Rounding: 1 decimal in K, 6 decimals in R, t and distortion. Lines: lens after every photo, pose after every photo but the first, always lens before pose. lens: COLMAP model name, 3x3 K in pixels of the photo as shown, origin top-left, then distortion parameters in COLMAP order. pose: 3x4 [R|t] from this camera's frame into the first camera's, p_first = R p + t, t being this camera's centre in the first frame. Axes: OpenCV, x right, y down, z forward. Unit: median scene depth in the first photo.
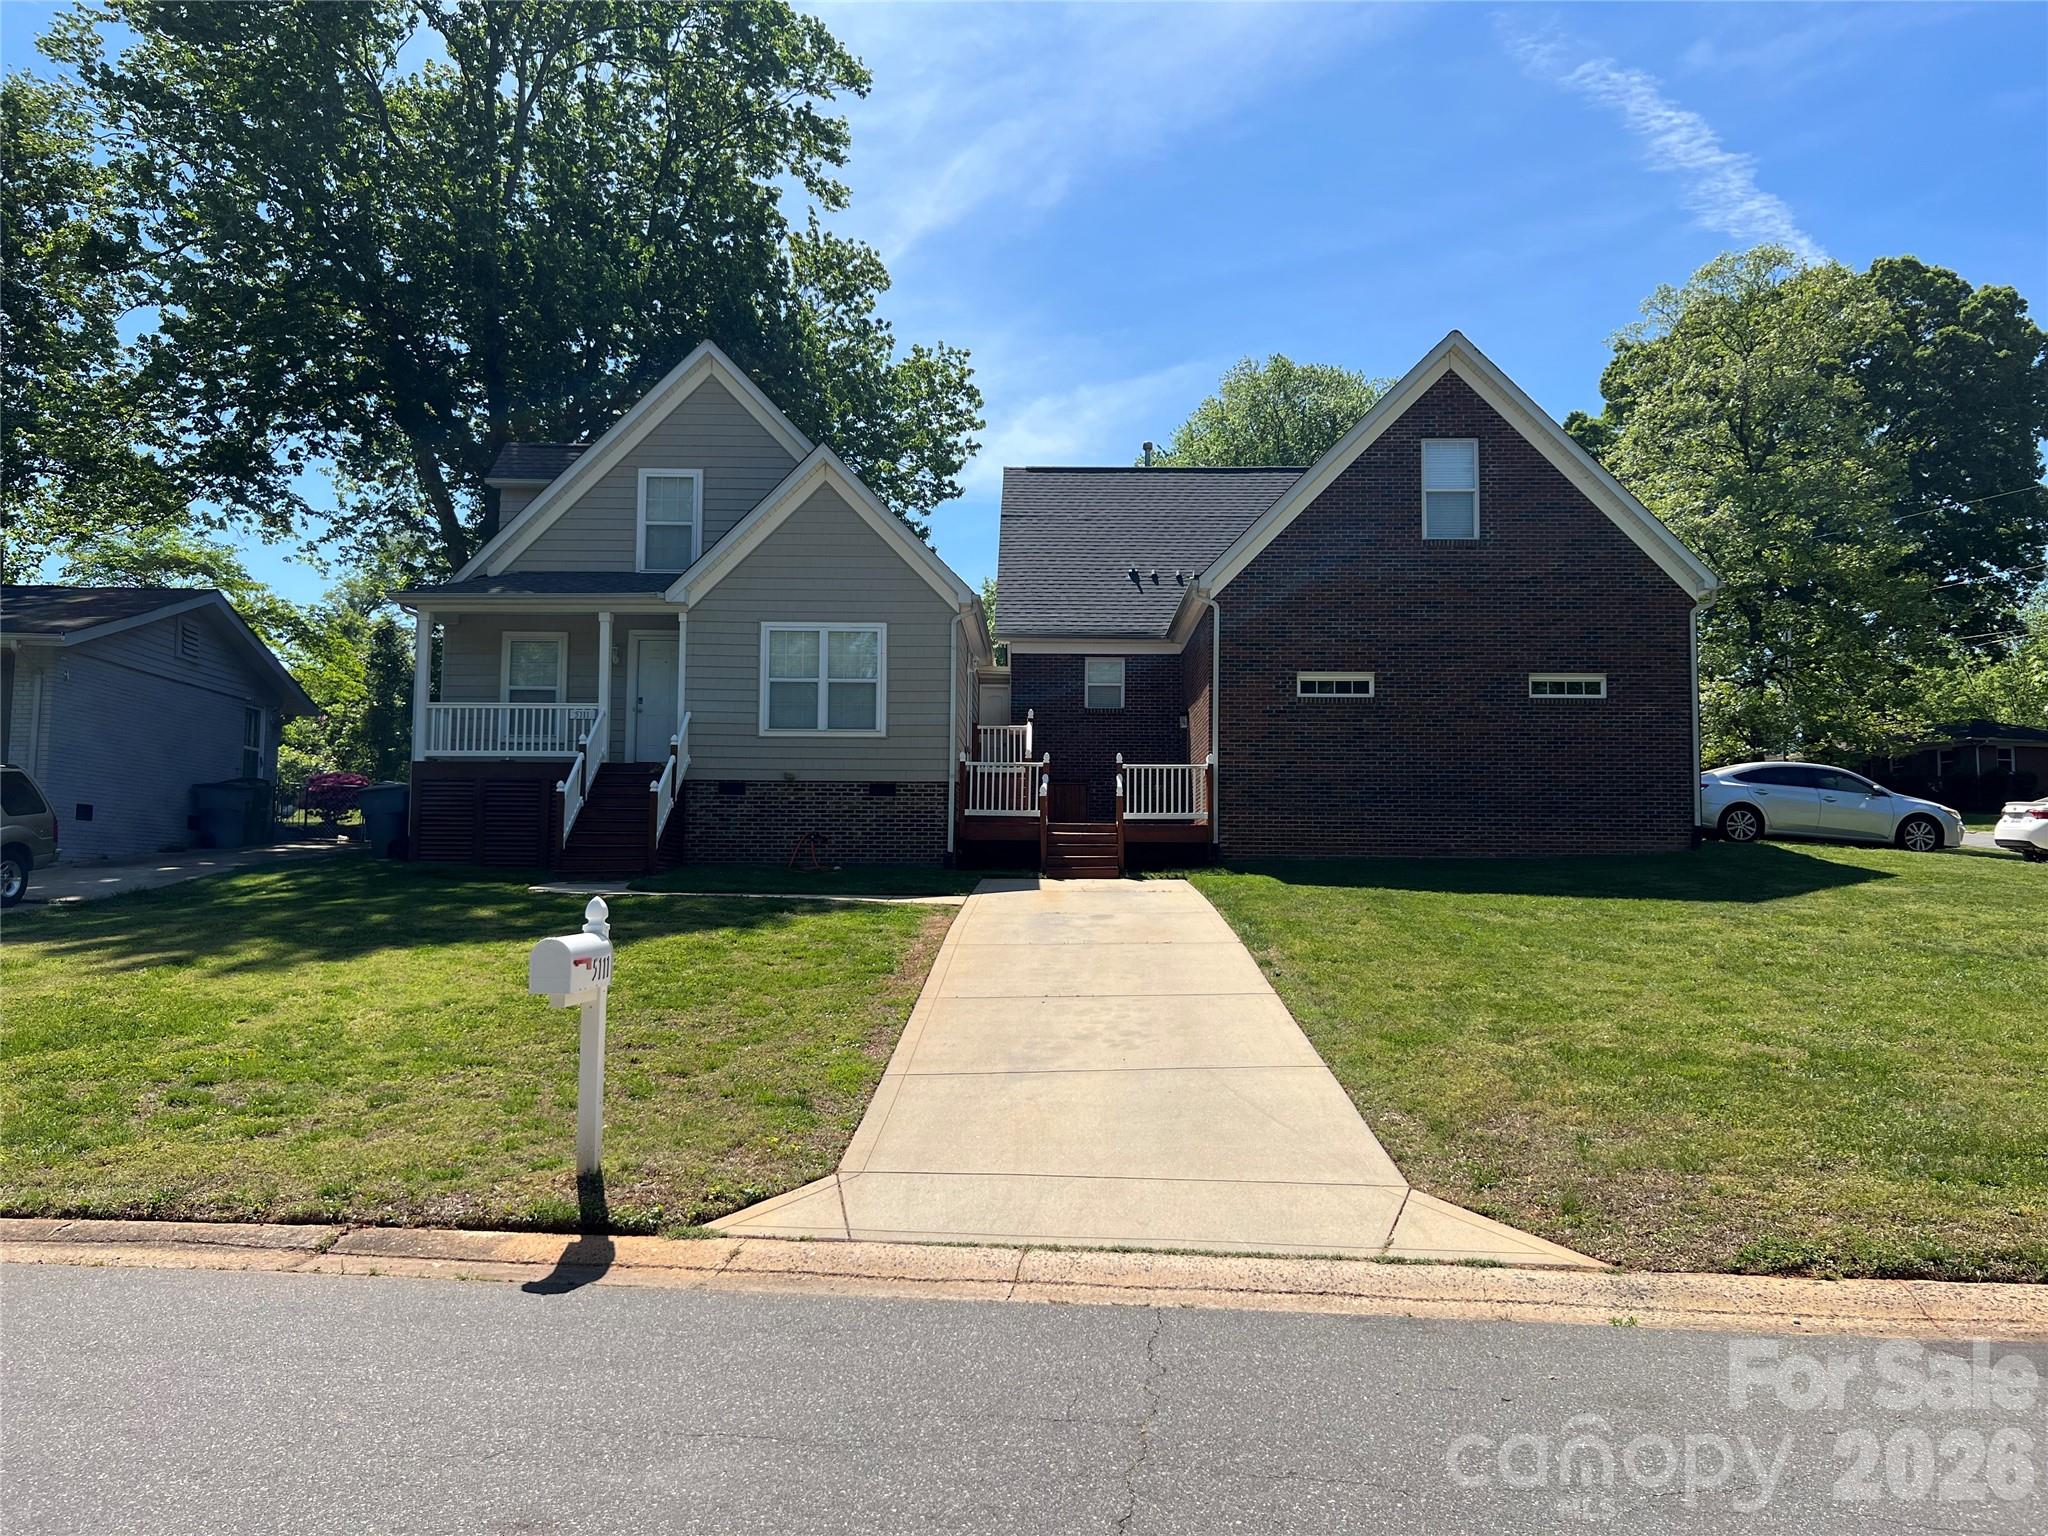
lens RADIAL K [[1558.0, 0, 1024.0], [0, 1558.0, 768.0], [0, 0, 1]] dist [0.065504, -0.118549]
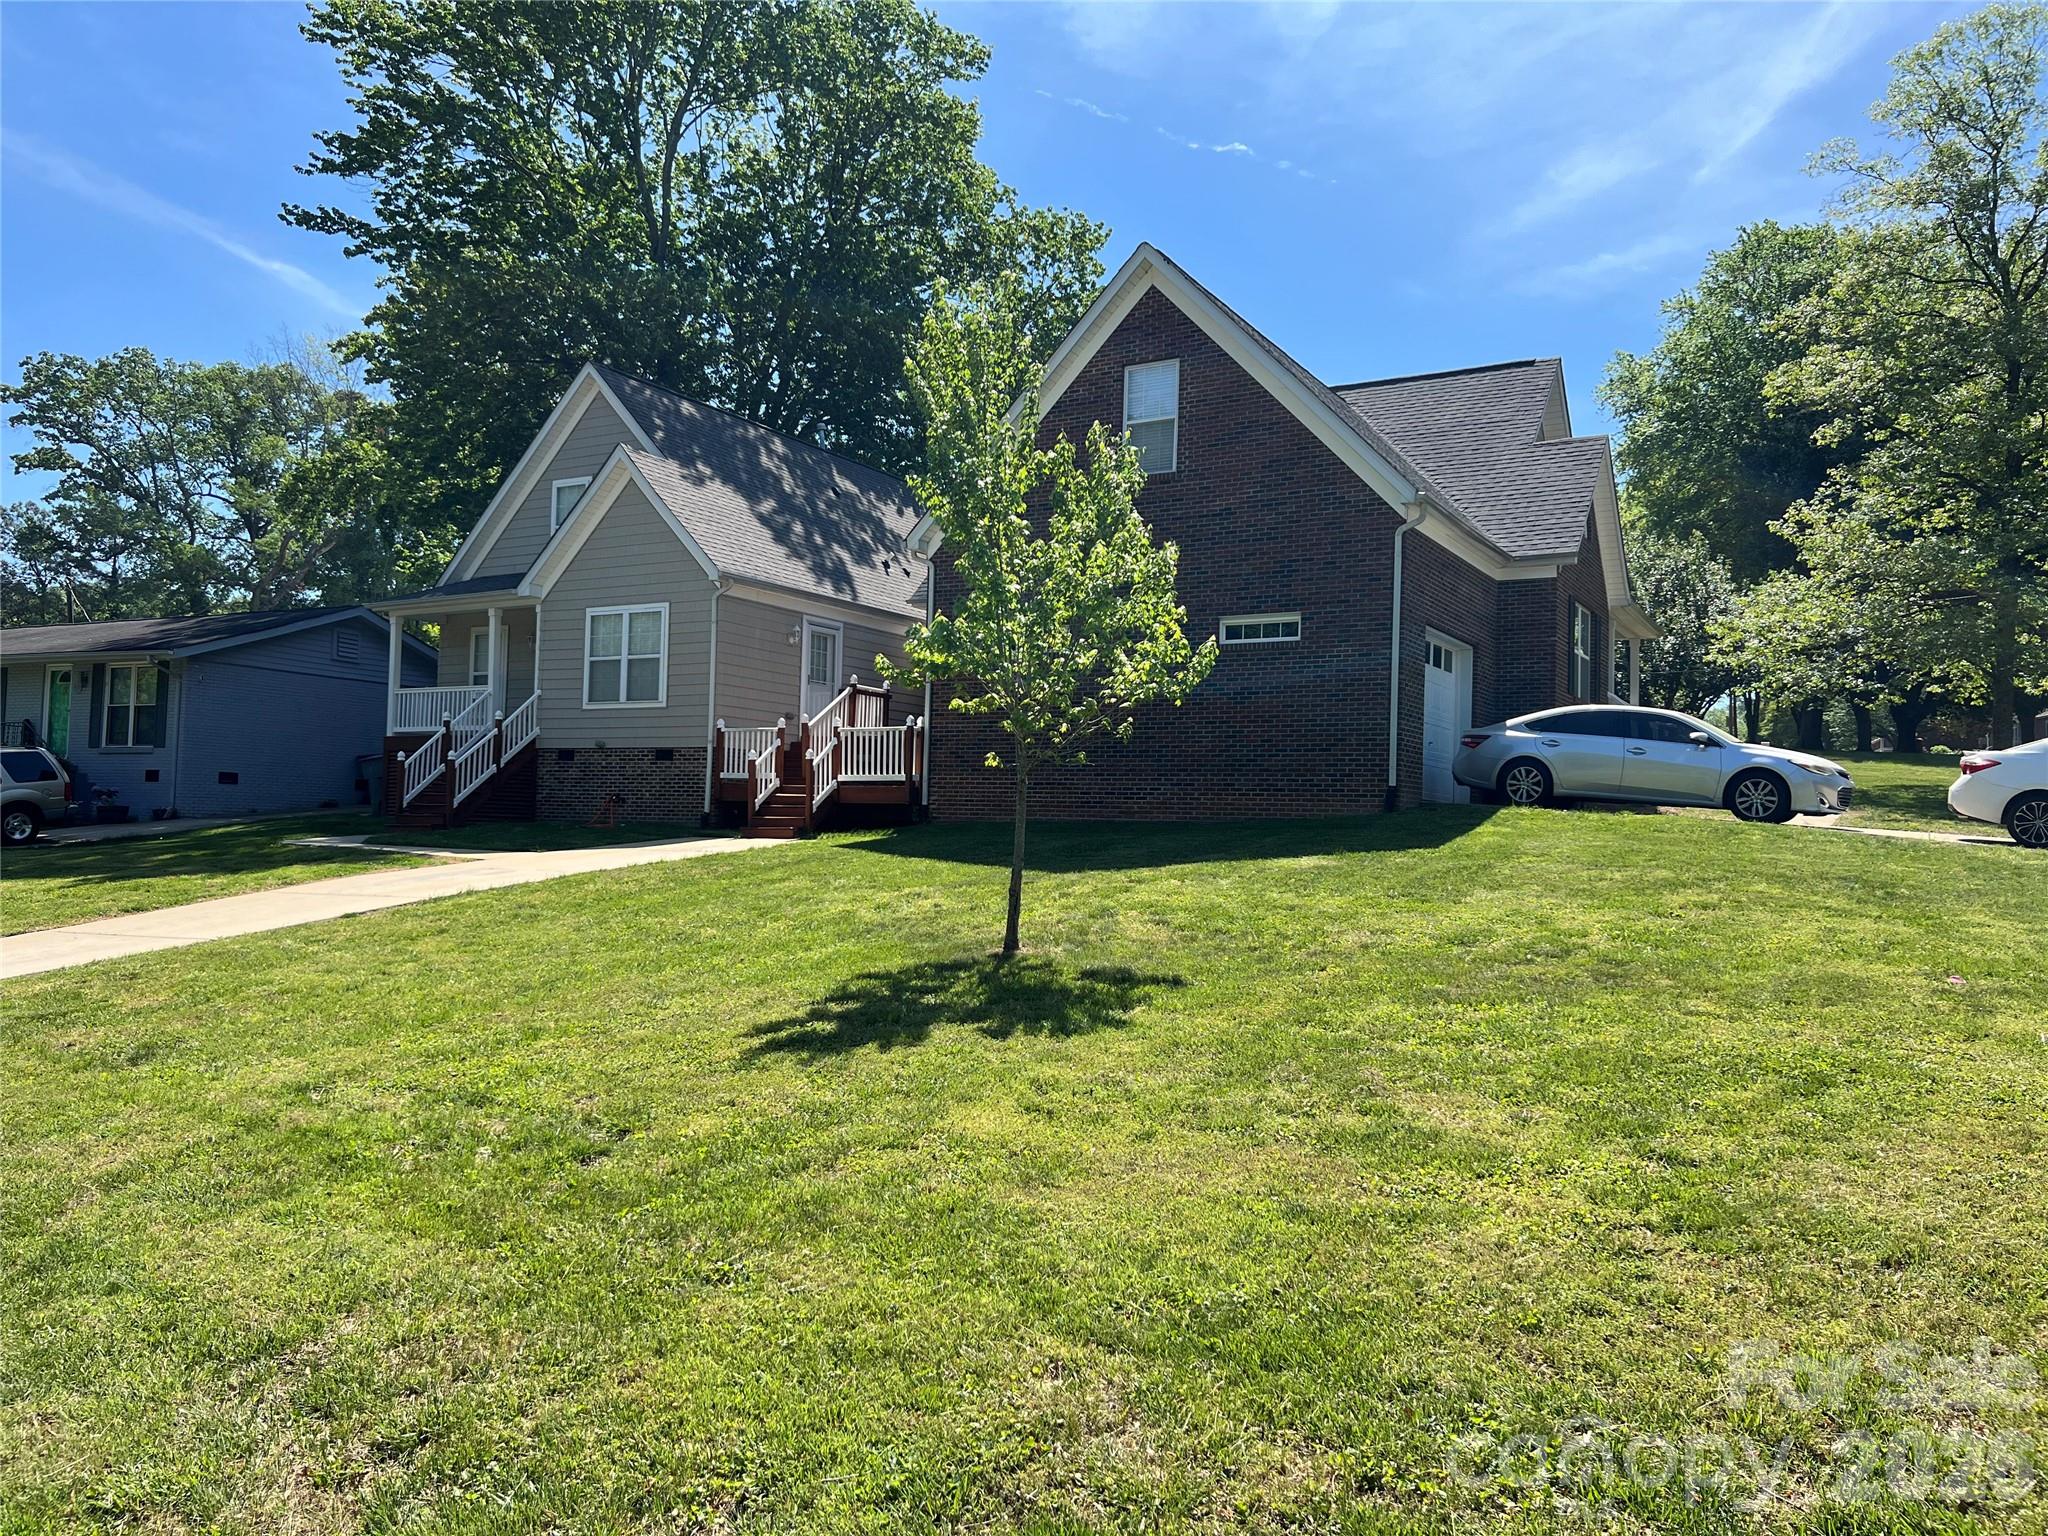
lens RADIAL K [[1569.7, 0, 1015.2], [0, 1569.7, 781.7], [0, 0, 1]] dist [0.027096, -0.009720]
pose [[0.865431, -0.003536, -0.501016, 0.676414], [0.024178, 0.999105, 0.034713, 0.000329], [0.500445, -0.042155, 0.864741, 0.158950]]
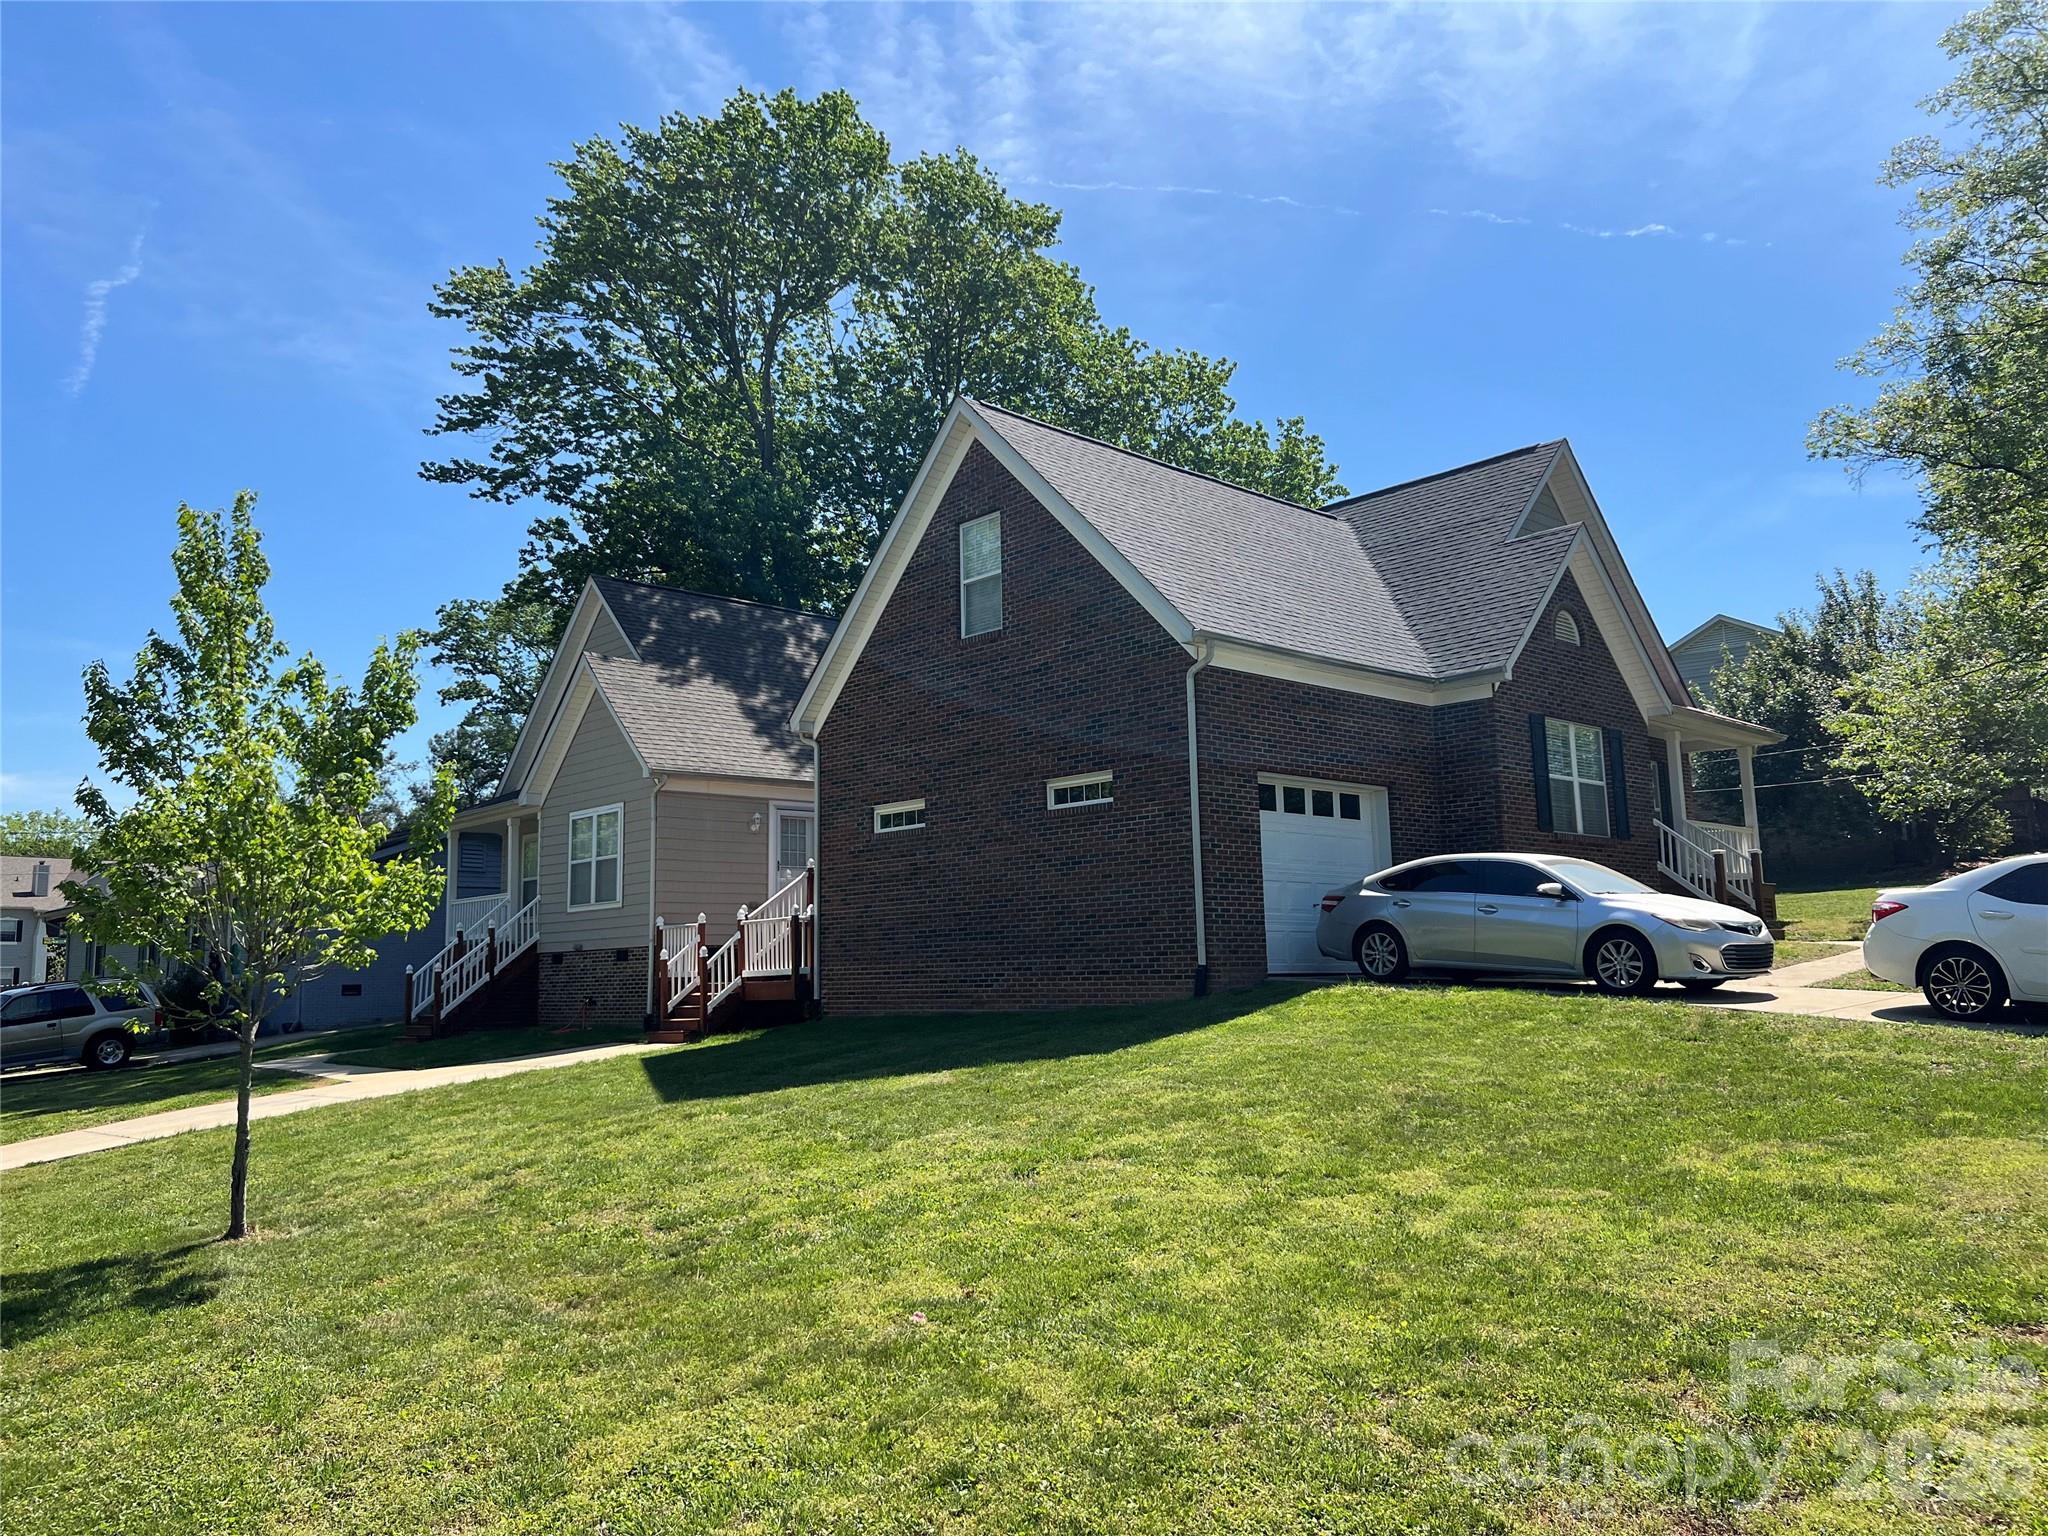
lens RADIAL K [[1560.9, 0, 1017.6], [0, 1560.9, 731.4], [0, 0, 1]] dist [0.091011, -0.145143]
pose [[0.687682, -0.136590, -0.713048, 0.902075], [0.090126, 0.990607, -0.102839, -0.003512], [0.720397, 0.006457, 0.693532, 0.428289]]
